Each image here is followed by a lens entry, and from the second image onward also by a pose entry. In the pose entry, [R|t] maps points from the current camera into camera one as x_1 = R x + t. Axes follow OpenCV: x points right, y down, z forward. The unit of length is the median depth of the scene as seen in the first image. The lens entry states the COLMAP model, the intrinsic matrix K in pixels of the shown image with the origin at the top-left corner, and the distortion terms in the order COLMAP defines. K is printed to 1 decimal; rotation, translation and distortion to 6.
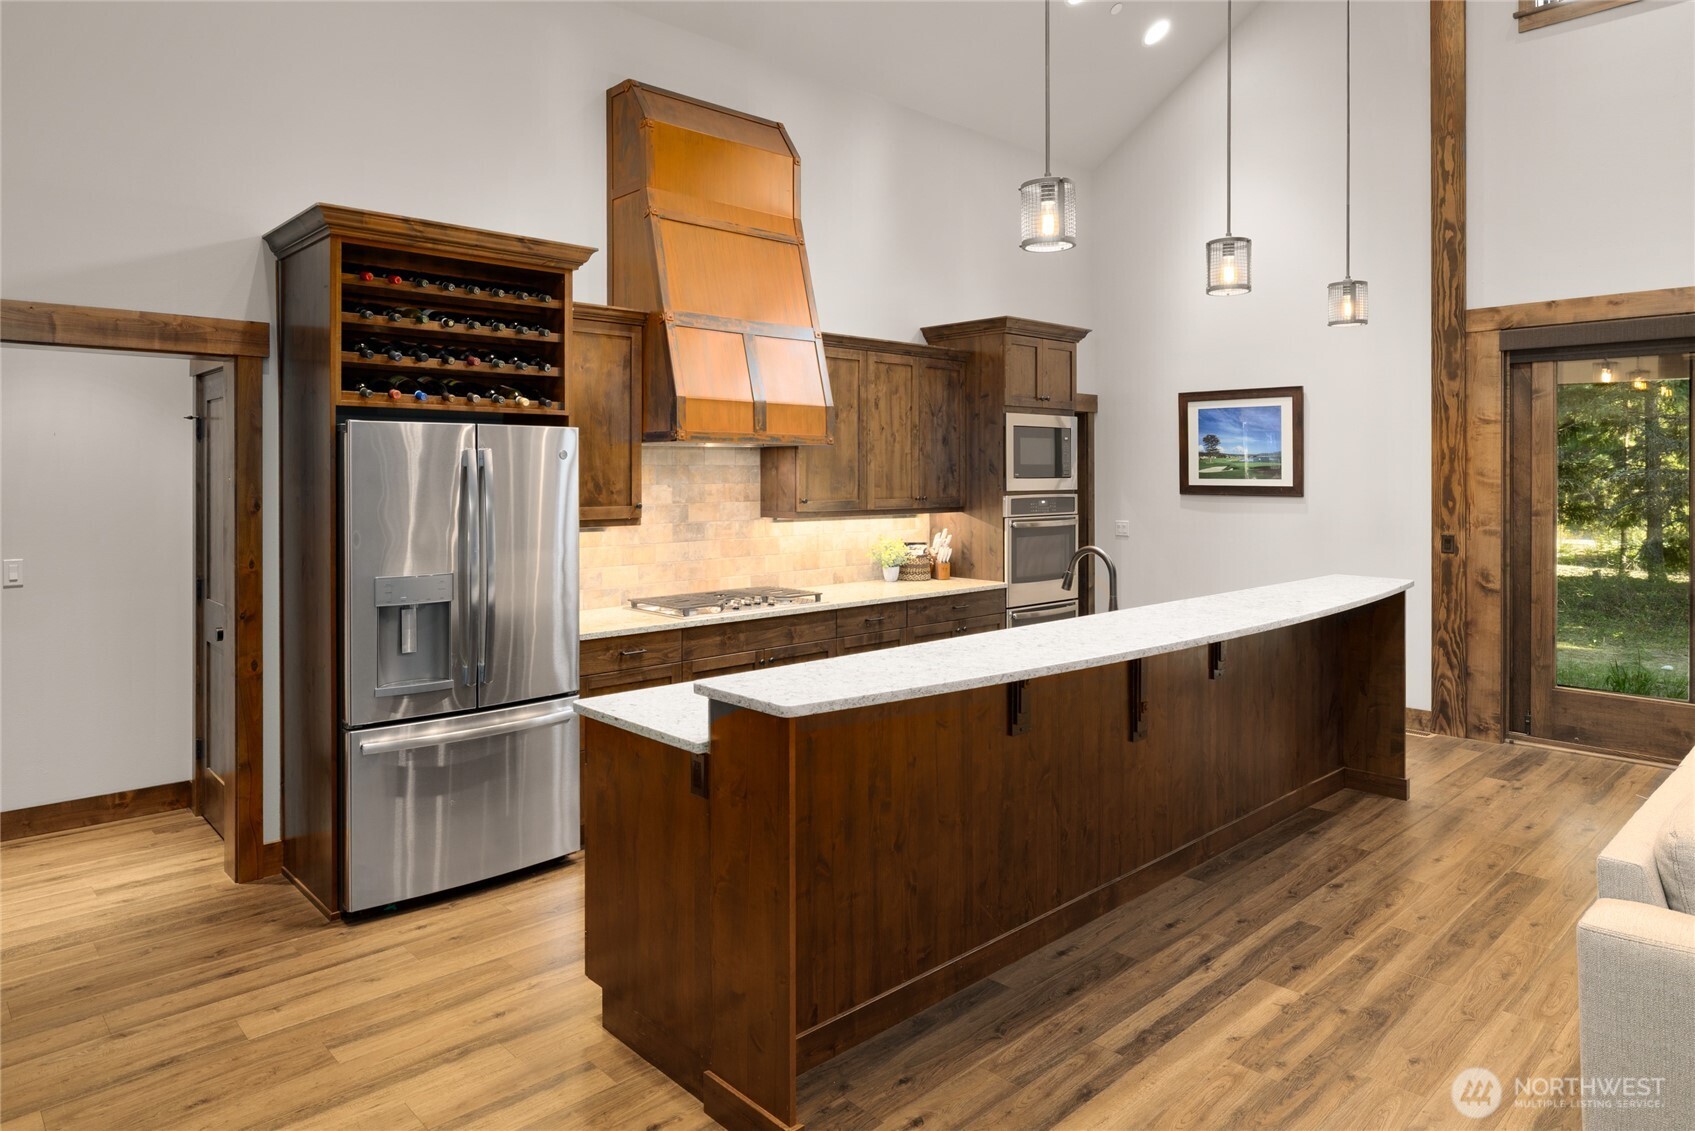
lens RADIAL K [[1023.2, 0, 846.8], [0, 1023.2, 477.6], [0, 0, 1]] dist [-0.000334, 0.000533]
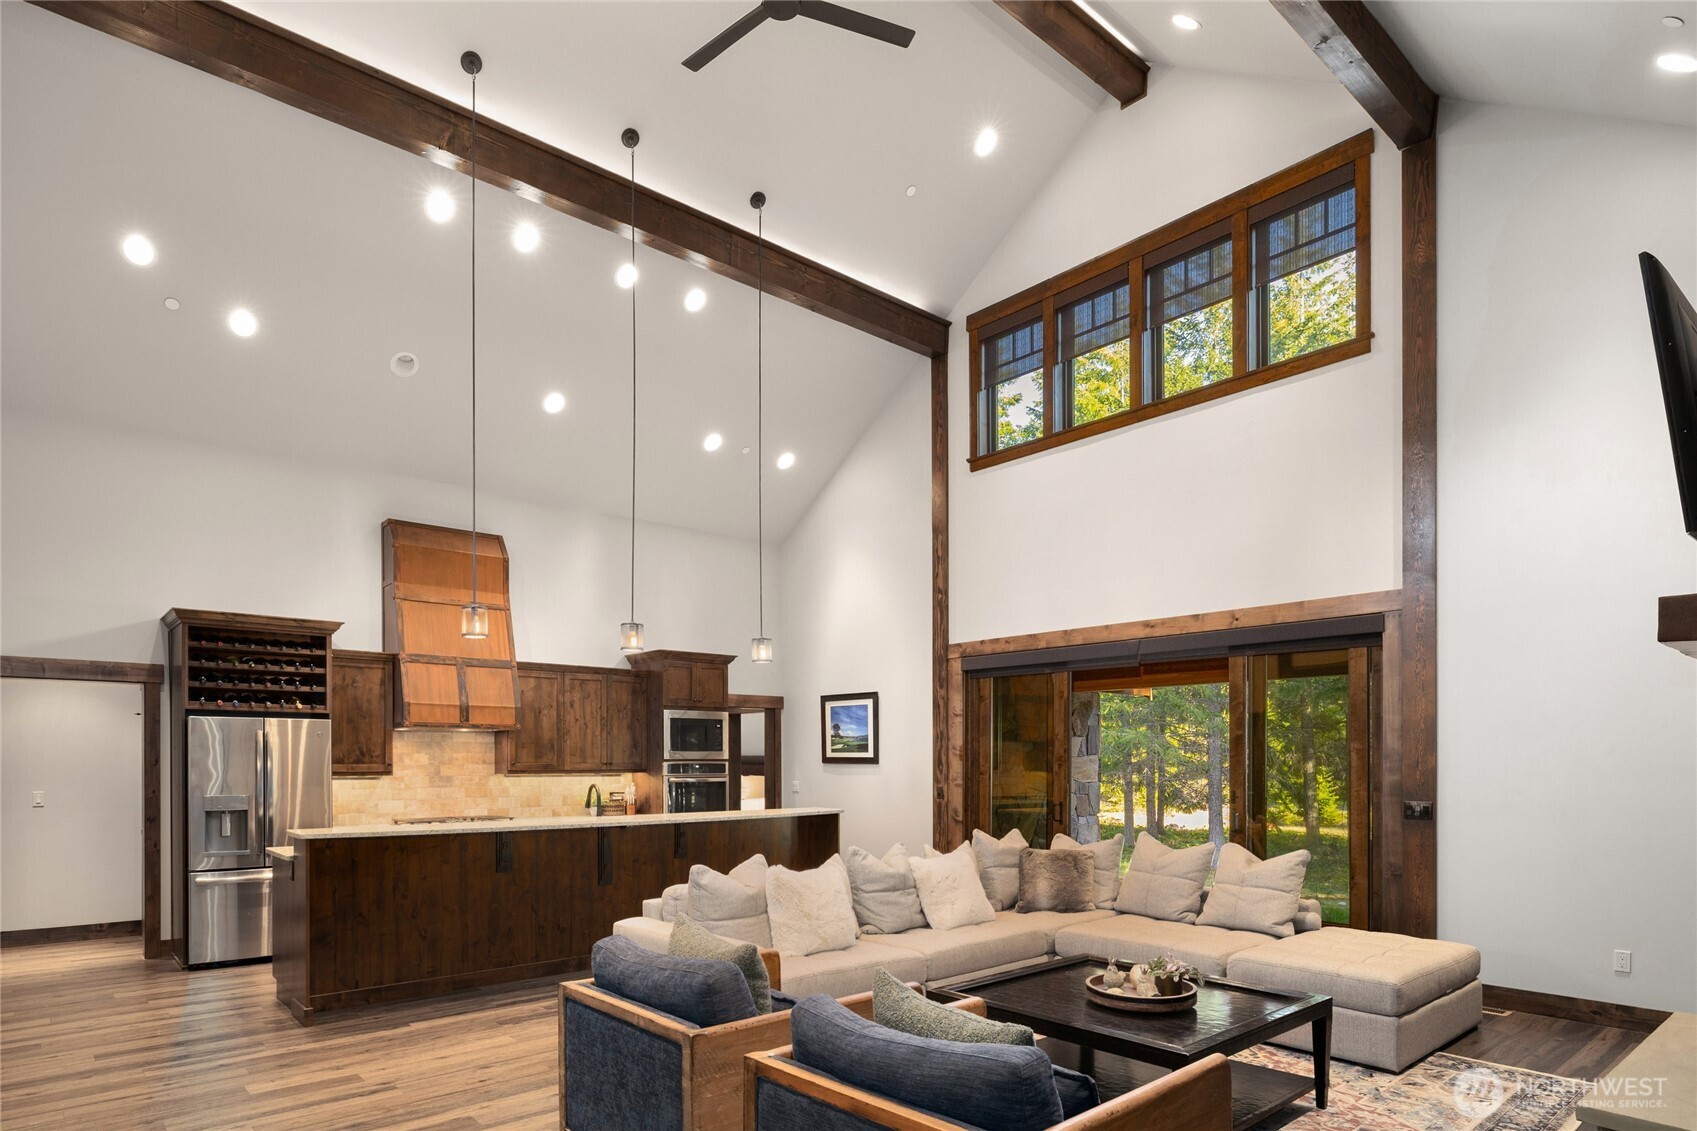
lens RADIAL K [[932.5, 0, 847.5], [0, 932.5, 765.4], [0, 0, 1]] dist [0.002497, 0.000377]
pose [[0.999251, 0.000787, -0.038687, 0.565084], [-0.000710, 0.999998, 0.001992, 0.022786], [0.038688, -0.001963, 0.999249, -0.498699]]
